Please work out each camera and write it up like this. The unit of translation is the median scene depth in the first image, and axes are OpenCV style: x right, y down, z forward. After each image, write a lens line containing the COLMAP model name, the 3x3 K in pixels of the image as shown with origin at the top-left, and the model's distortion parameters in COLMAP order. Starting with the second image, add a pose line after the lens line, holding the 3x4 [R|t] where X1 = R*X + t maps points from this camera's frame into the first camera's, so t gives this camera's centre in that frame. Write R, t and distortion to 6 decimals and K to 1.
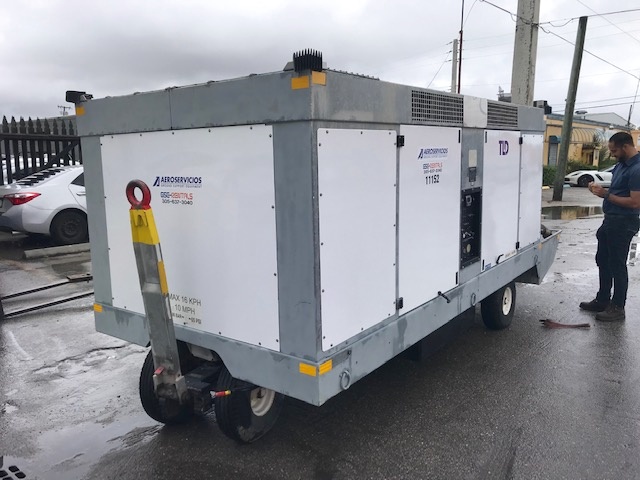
lens RADIAL K [[525.6, 0, 315.8], [0, 525.6, 238.8], [0, 0, 1]] dist [0.018274, 0.003104]
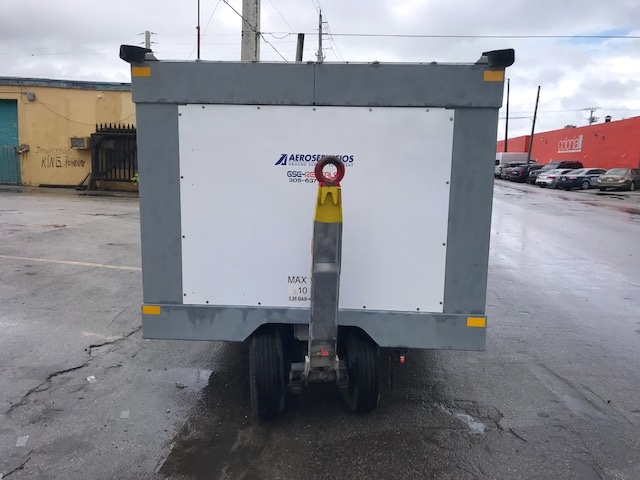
lens RADIAL K [[525.6, 0, 320.2], [0, 525.6, 242.1], [0, 0, 1]] dist [0.018274, 0.003104]
pose [[0.825459, -0.060455, 0.561215, -0.827483], [0.052806, 0.998158, 0.029855, 0.015121], [-0.561986, 0.004991, 0.827132, 0.196898]]
